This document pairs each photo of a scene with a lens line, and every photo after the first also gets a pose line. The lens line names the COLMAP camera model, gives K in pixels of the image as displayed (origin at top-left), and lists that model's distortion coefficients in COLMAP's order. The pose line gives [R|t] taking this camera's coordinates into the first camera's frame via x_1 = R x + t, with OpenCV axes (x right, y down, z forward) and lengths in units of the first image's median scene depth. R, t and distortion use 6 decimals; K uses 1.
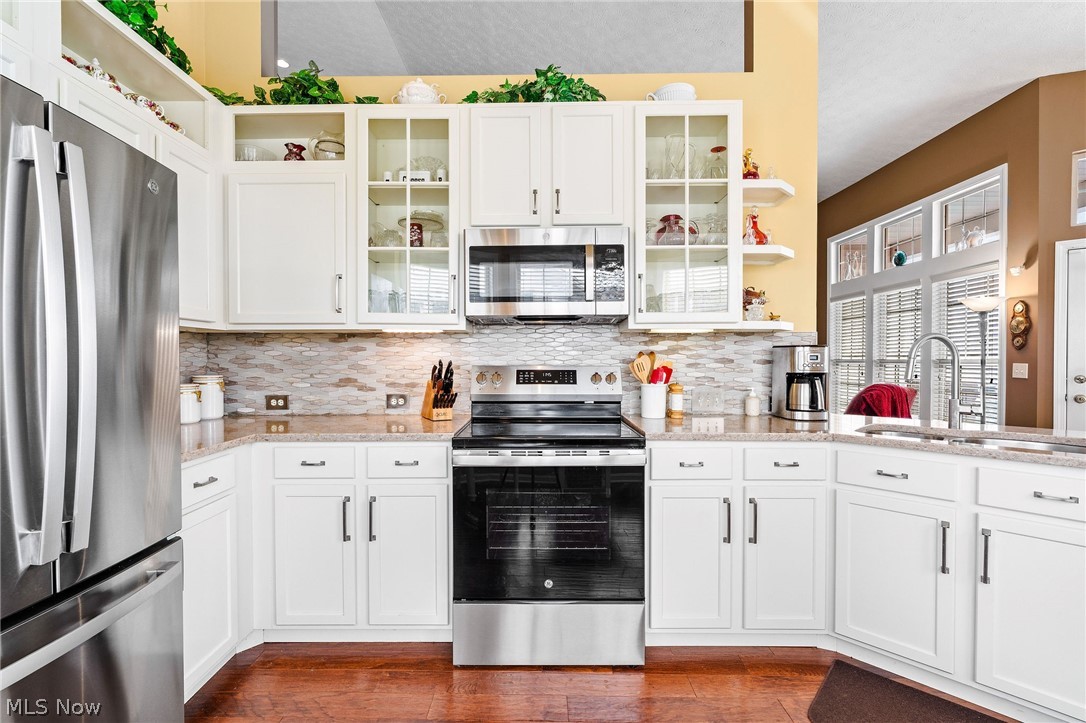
lens RADIAL K [[490.3, 0, 542.8], [0, 490.3, 364.2], [0, 0, 1]] dist [-0.003881, 0.000546]
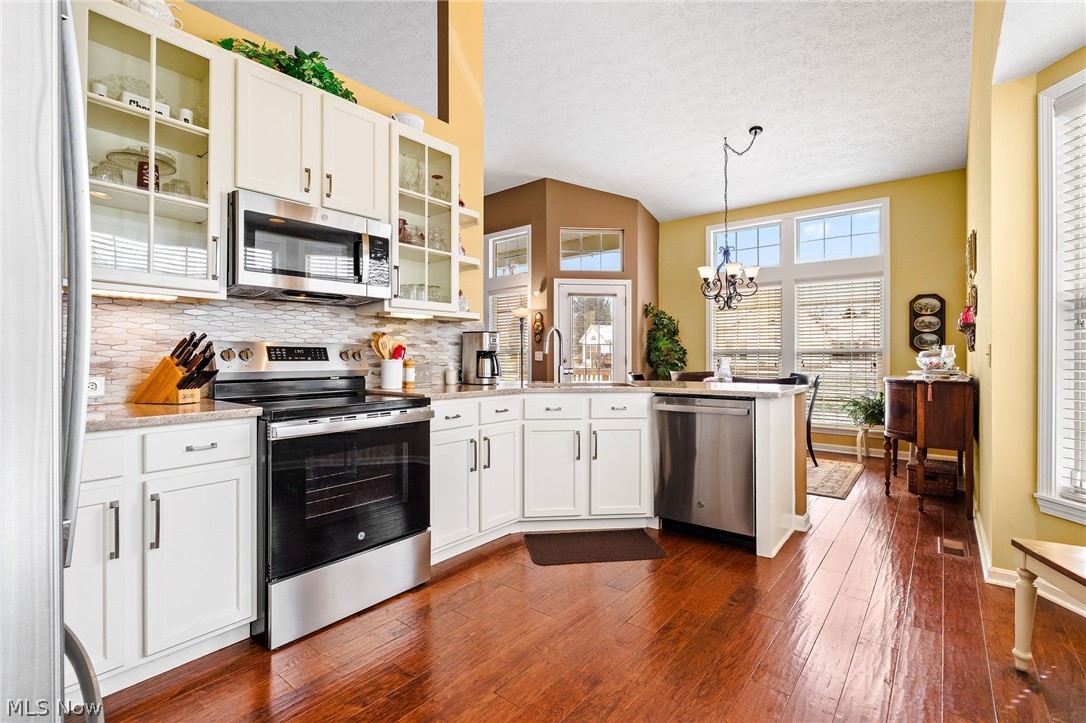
lens RADIAL K [[500.3, 0, 525.9], [0, 500.3, 357.4], [0, 0, 1]] dist [-0.003436, 0.000077]
pose [[0.631258, -0.000494, 0.775573, -0.509540], [0.009215, 0.999934, -0.006864, 0.046152], [-0.775519, 0.011480, 0.631220, -0.003244]]
